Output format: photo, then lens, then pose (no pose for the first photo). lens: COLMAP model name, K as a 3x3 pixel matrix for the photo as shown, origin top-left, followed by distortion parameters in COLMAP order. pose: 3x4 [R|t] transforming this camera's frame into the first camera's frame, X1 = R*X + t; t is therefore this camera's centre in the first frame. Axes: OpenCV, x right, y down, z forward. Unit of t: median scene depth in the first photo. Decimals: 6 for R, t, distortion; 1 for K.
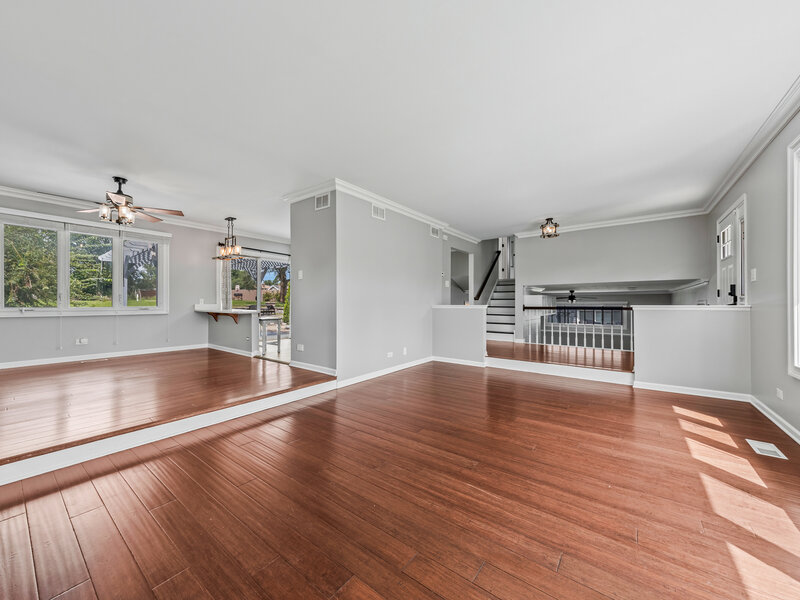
lens RADIAL K [[305.6, 0, 404.8], [0, 305.6, 303.5], [0, 0, 1]] dist [-0.007768, -0.000270]
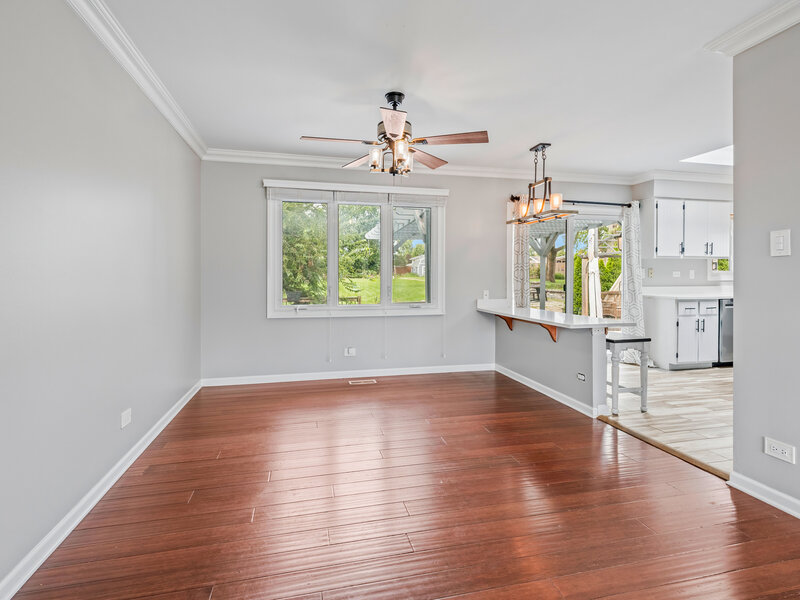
lens RADIAL K [[413.9, 0, 400.3], [0, 413.9, 277.5], [0, 0, 1]] dist [0.001659, -0.000025]
pose [[0.763544, -0.003504, -0.645746, -0.300845], [0.000869, 0.999990, -0.004398, -0.044084], [0.645755, 0.002797, 0.763539, 0.288066]]
